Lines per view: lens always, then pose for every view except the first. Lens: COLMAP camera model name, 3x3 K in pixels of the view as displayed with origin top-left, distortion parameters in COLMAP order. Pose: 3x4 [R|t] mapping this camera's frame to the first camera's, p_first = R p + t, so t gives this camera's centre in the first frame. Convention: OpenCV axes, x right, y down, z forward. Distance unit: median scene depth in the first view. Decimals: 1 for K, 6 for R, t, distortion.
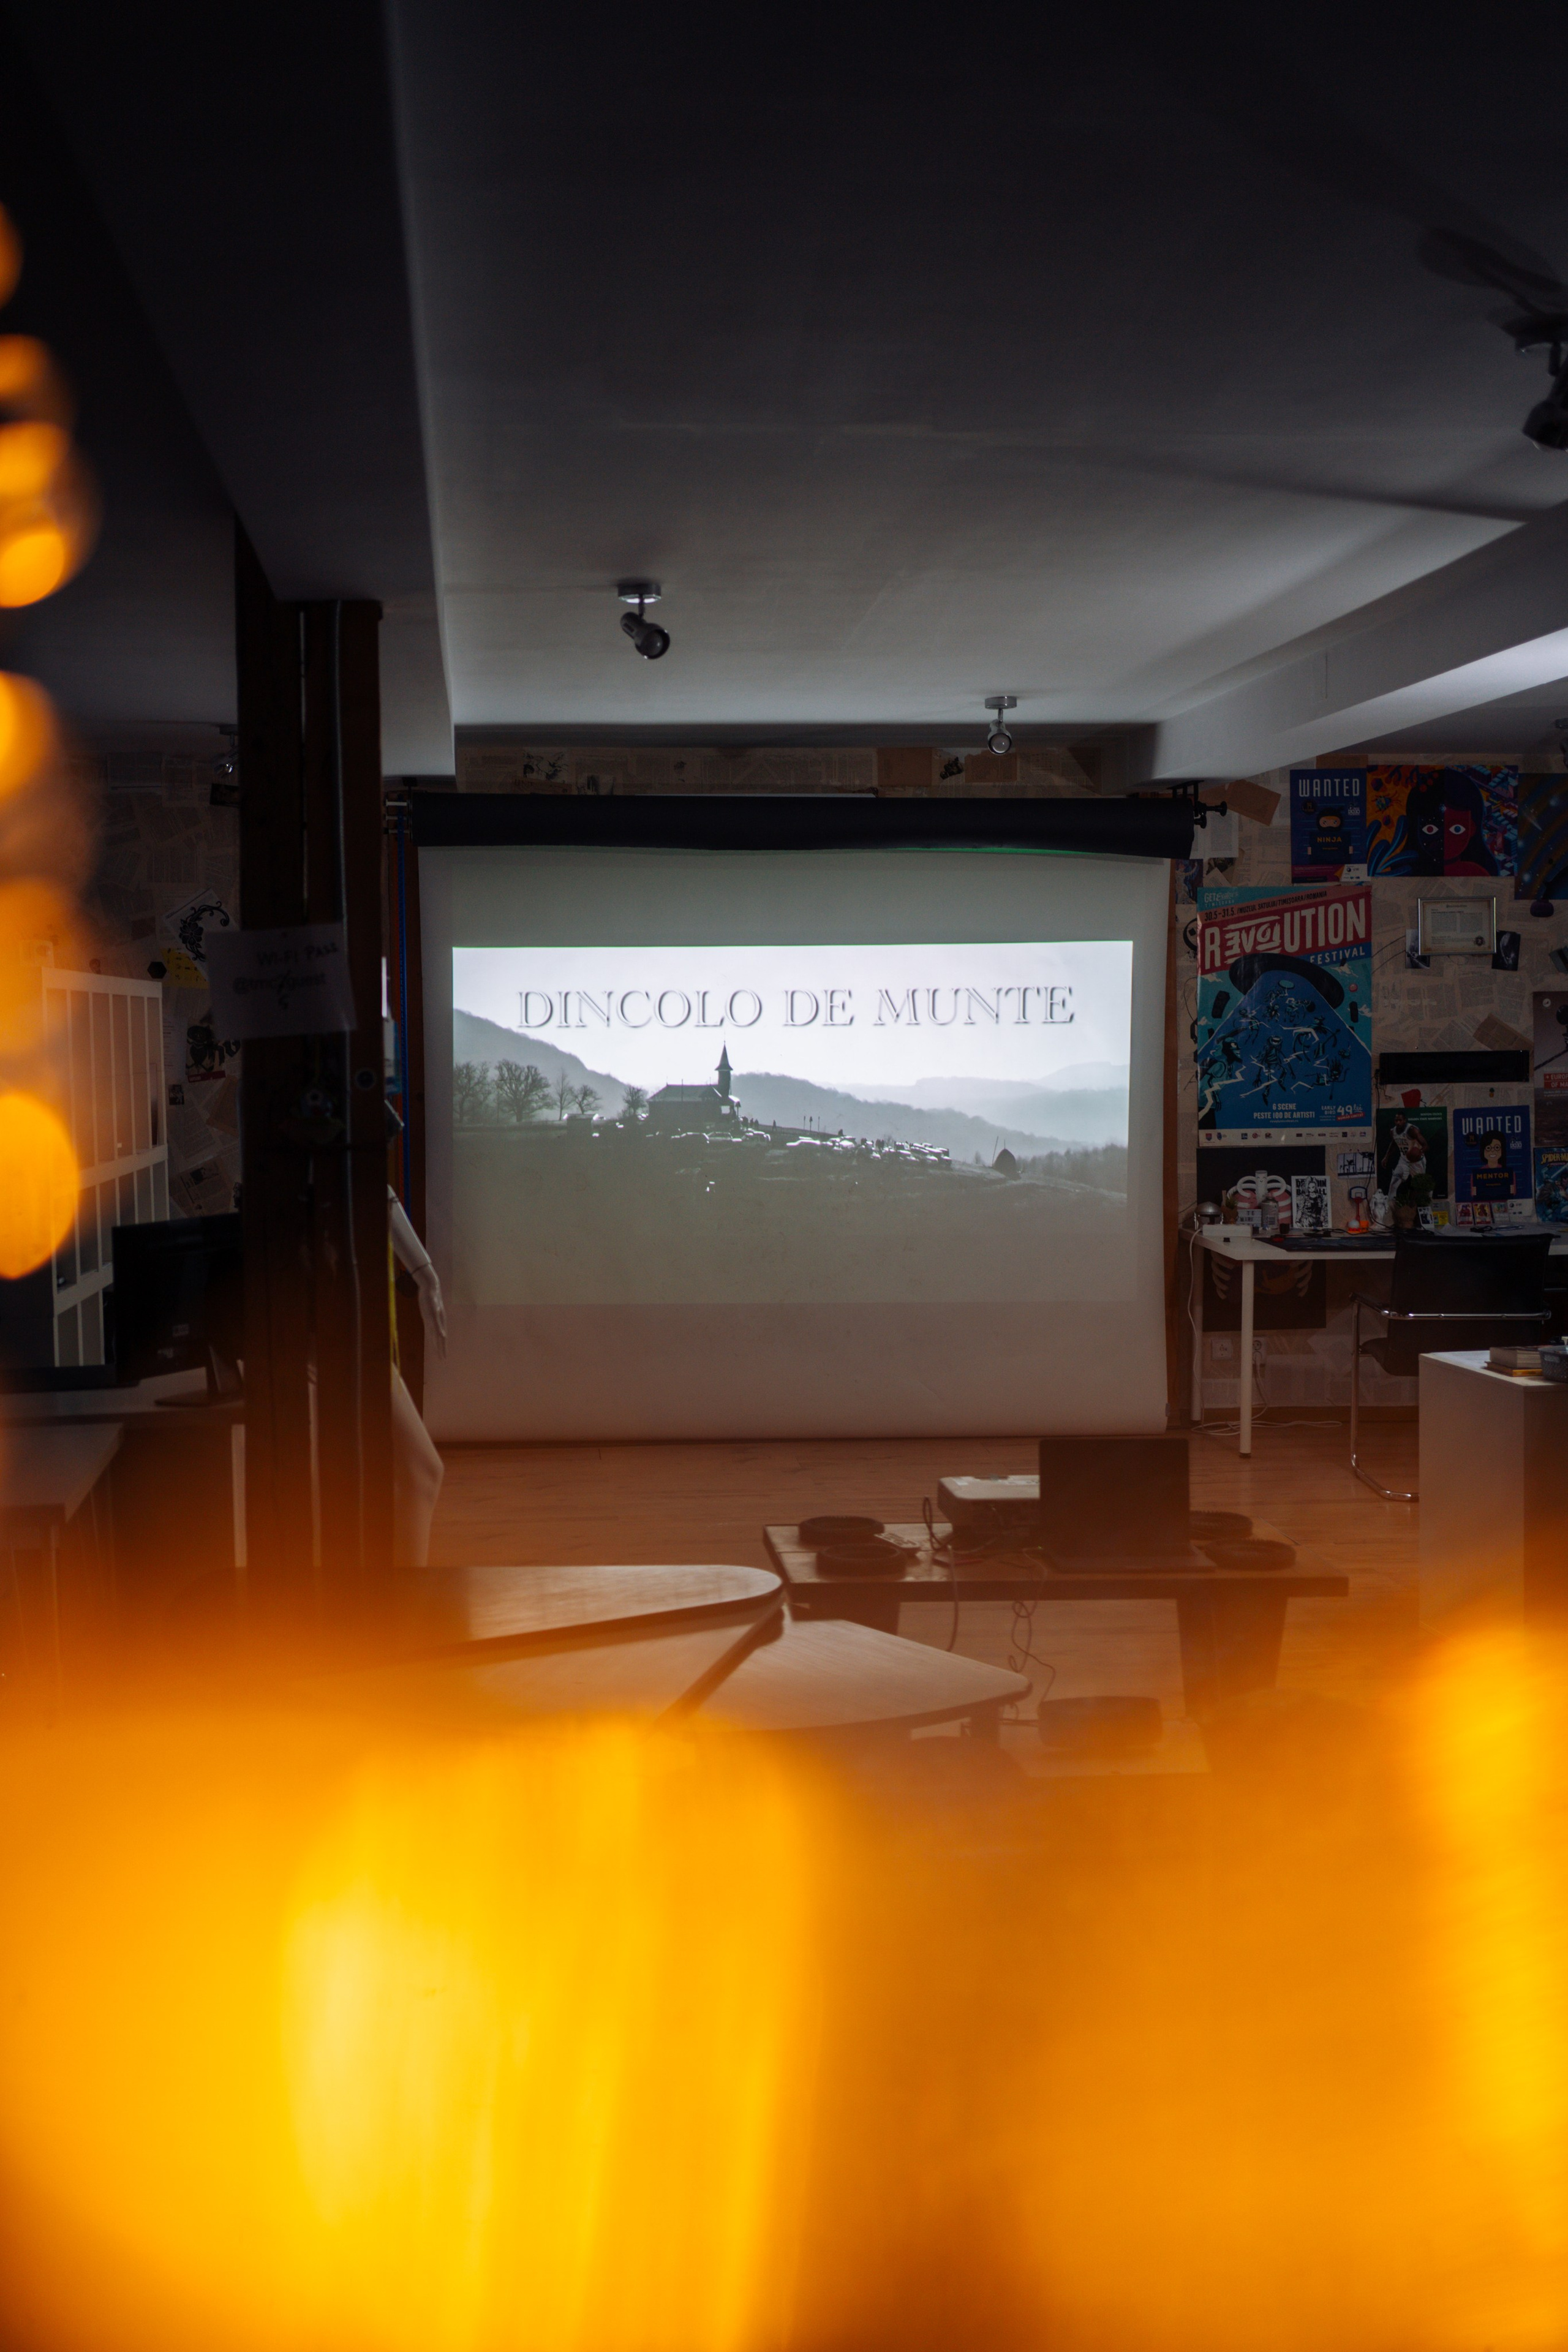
lens RADIAL K [[2401.3, 0, 702.5], [0, 2401.3, 1208.0], [0, 0, 1]] dist [-0.048113, 0.000000]
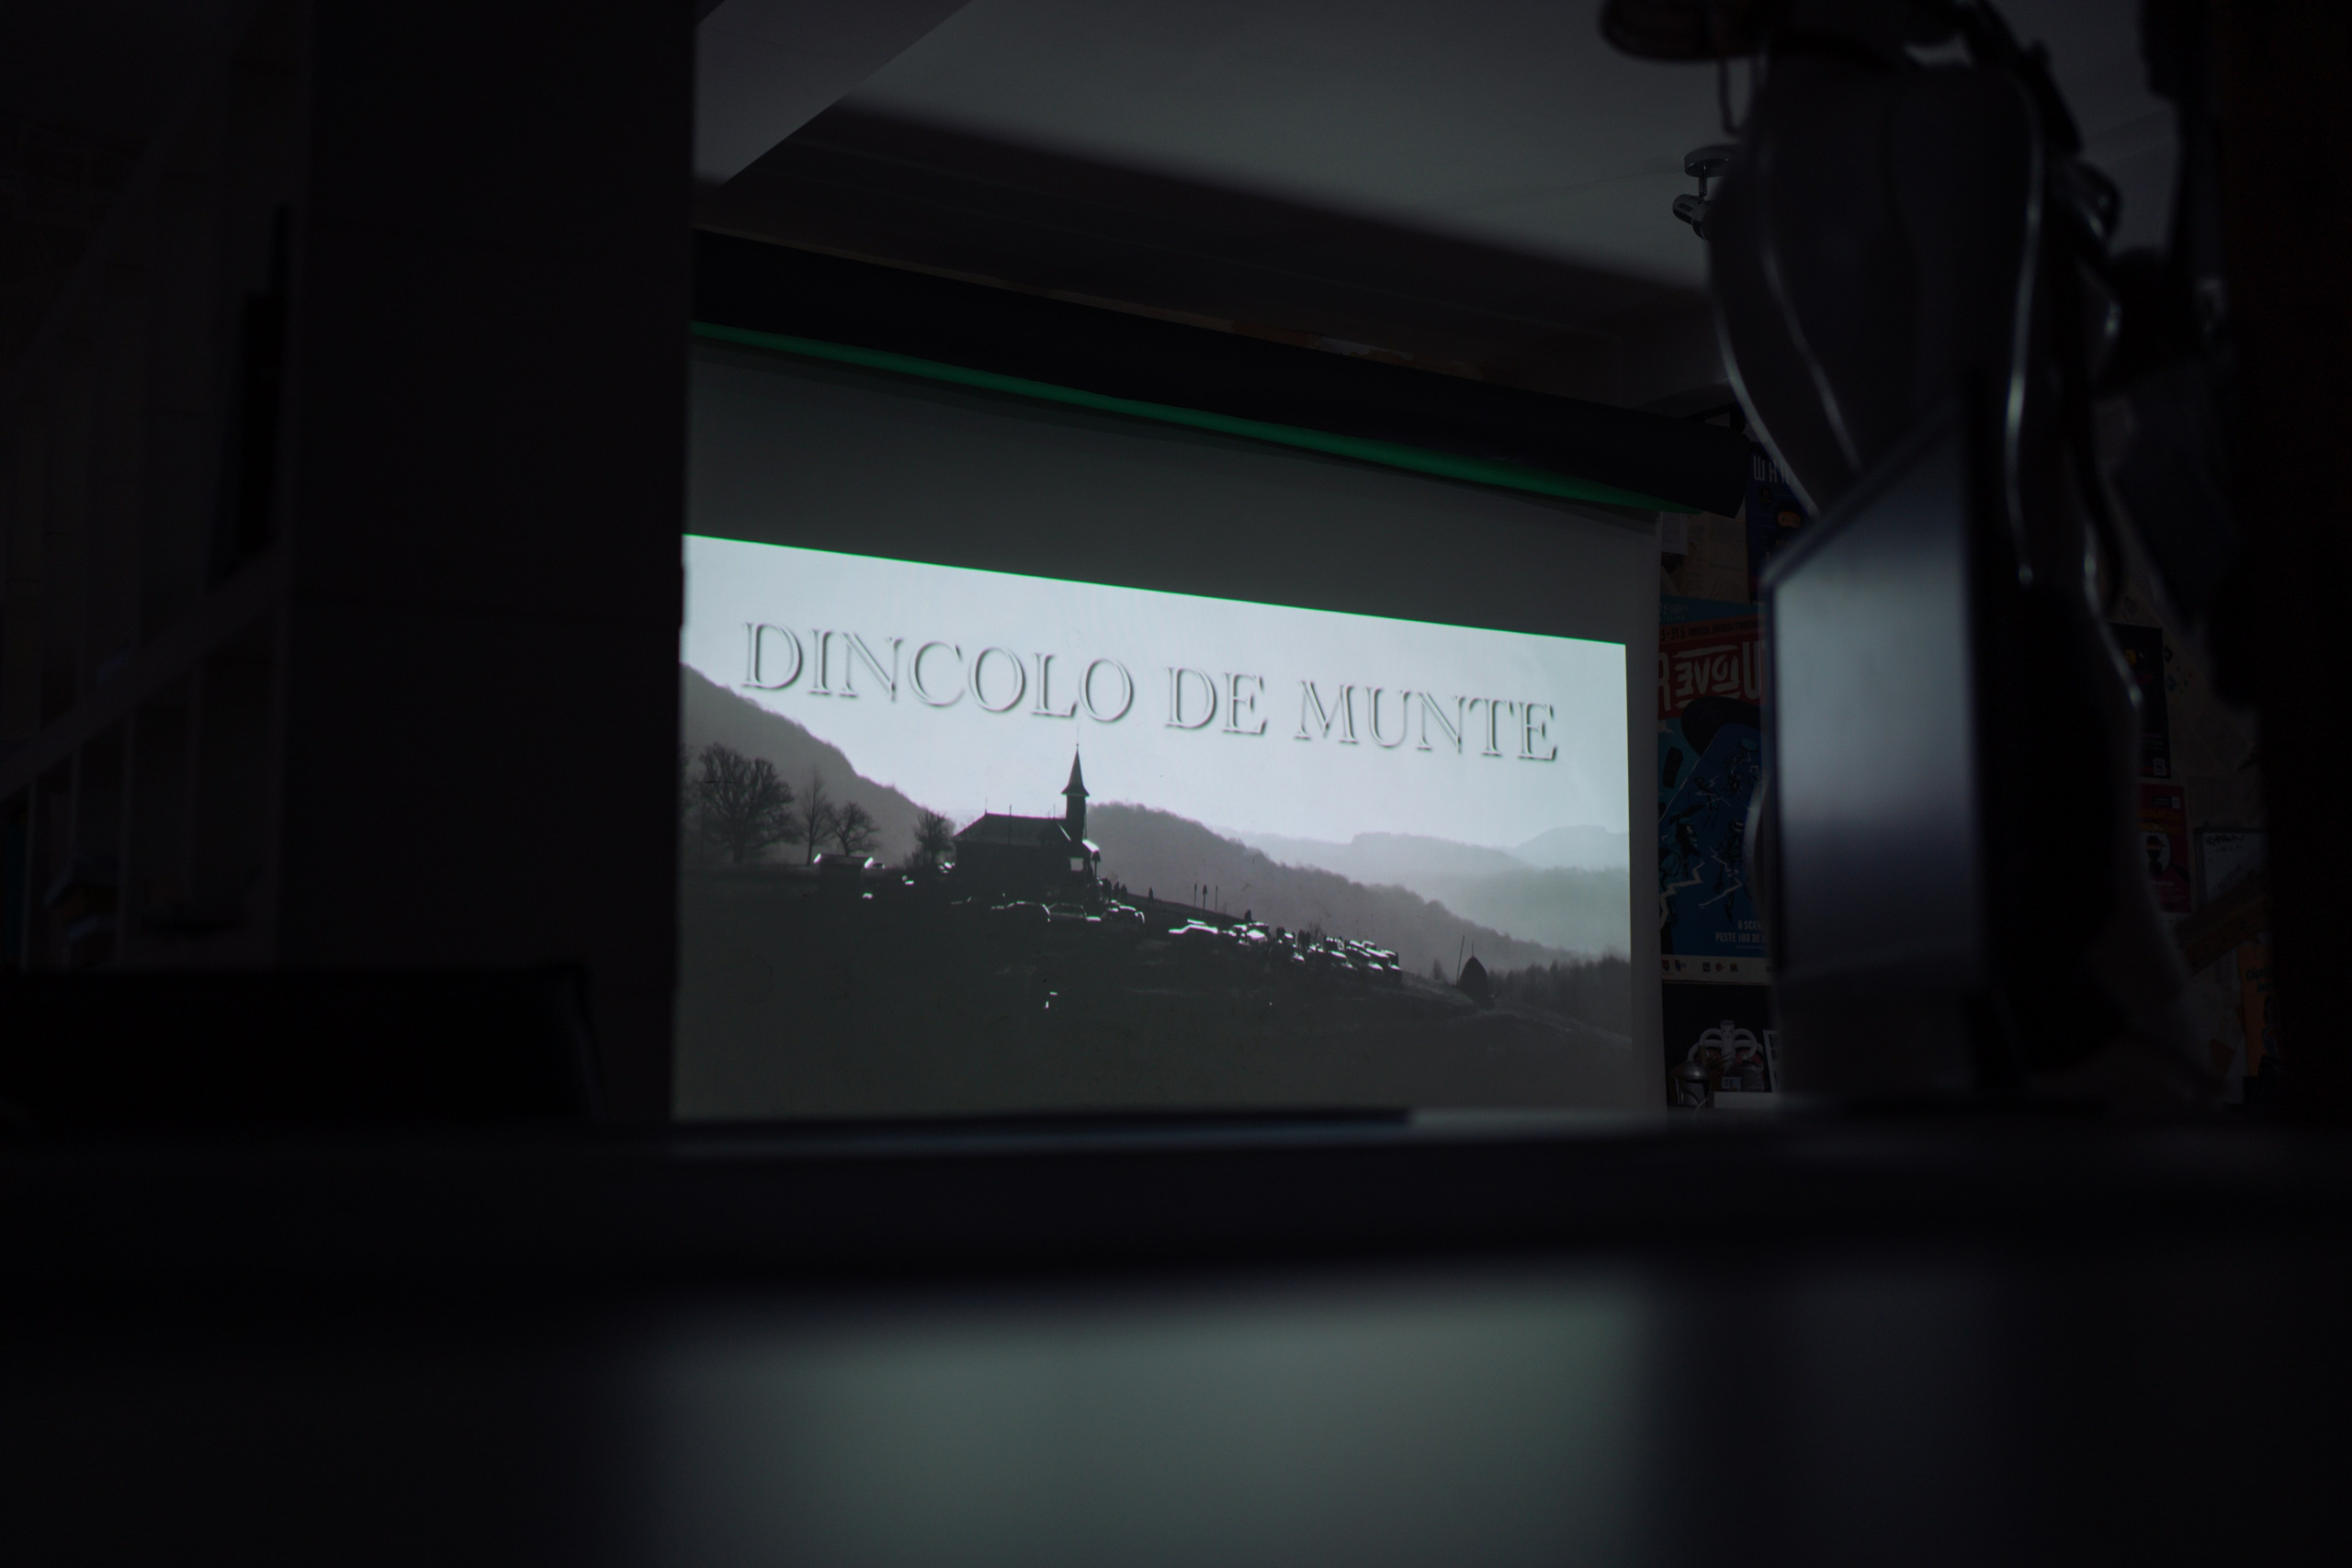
lens RADIAL K [[2649.4, 0, 1031.7], [0, 2649.4, 853.4], [0, 0, 1]] dist [-0.038547, 0.000000]
pose [[0.902704, 0.057951, 0.426342, -0.264799], [0.017398, 0.985162, -0.170746, 0.062742], [-0.429910, 0.161550, 0.888301, 0.444159]]
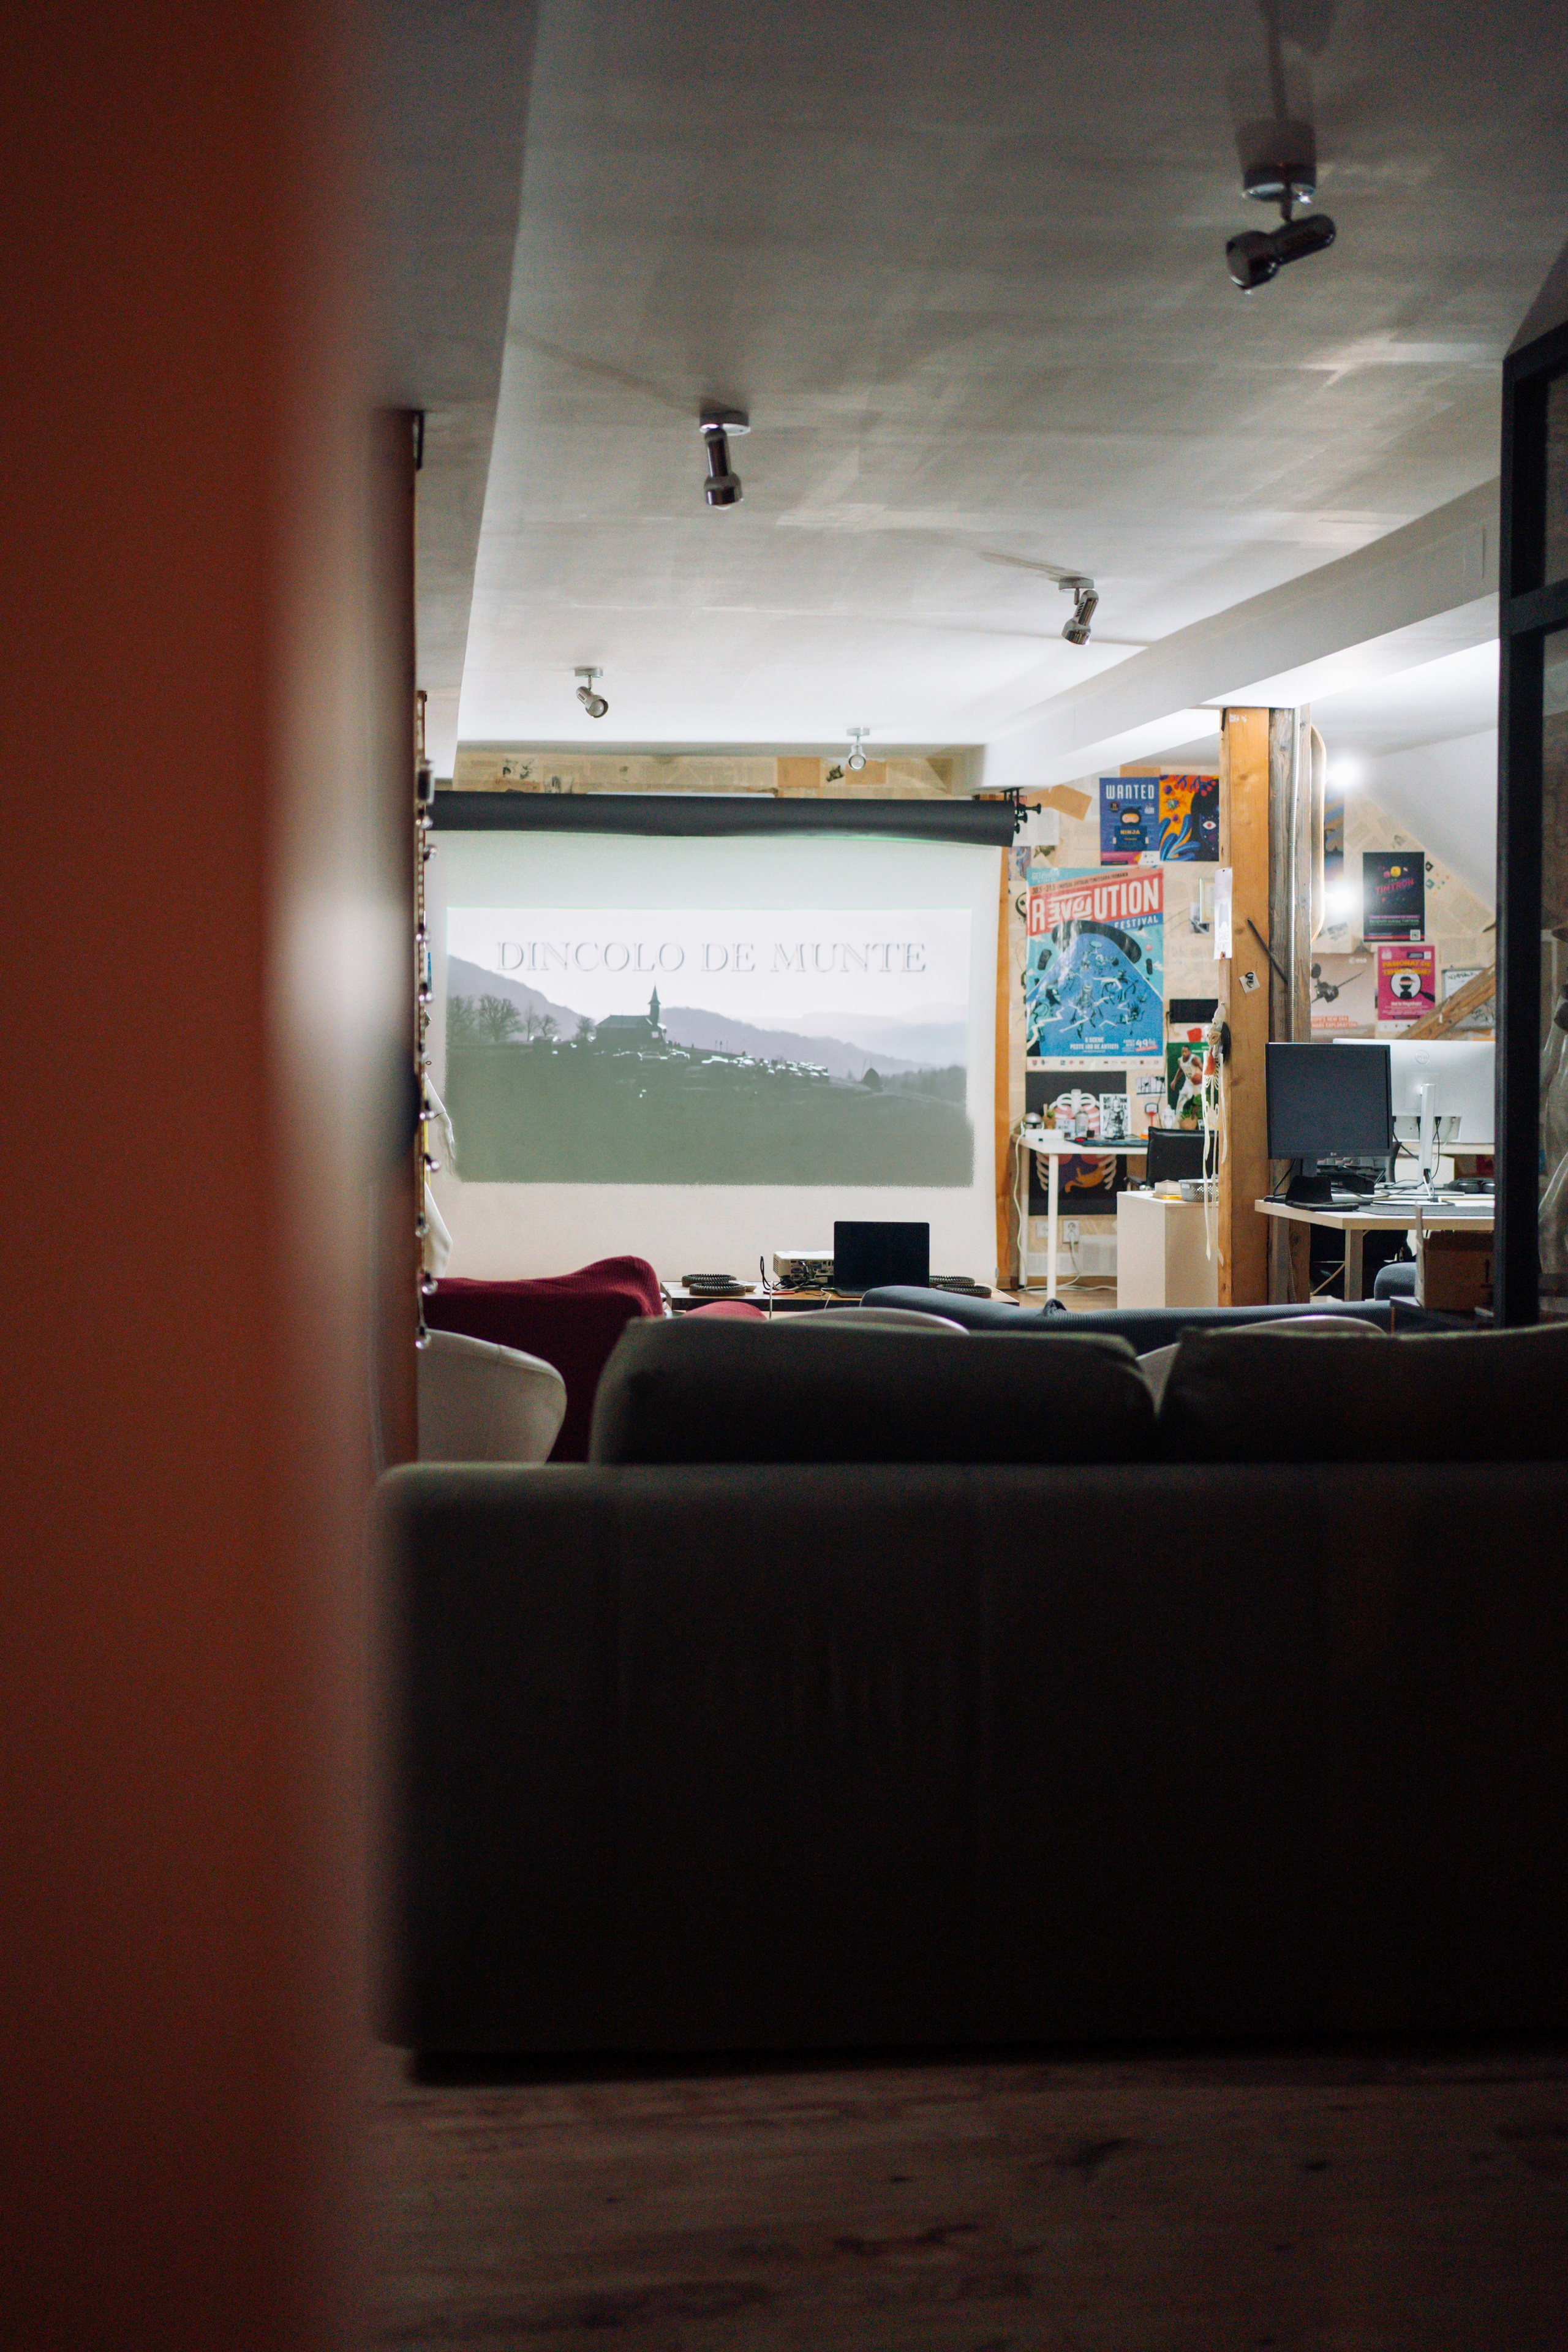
lens RADIAL K [[2649.7, 0, 658.9], [0, 2649.7, 1112.2], [0, 0, 1]] dist [-0.038547, 0.000000]
pose [[0.999905, 0.012911, -0.004770, 0.018793], [-0.013073, 0.999280, -0.035619, 0.051438], [0.004307, 0.035678, 0.999354, -0.426248]]
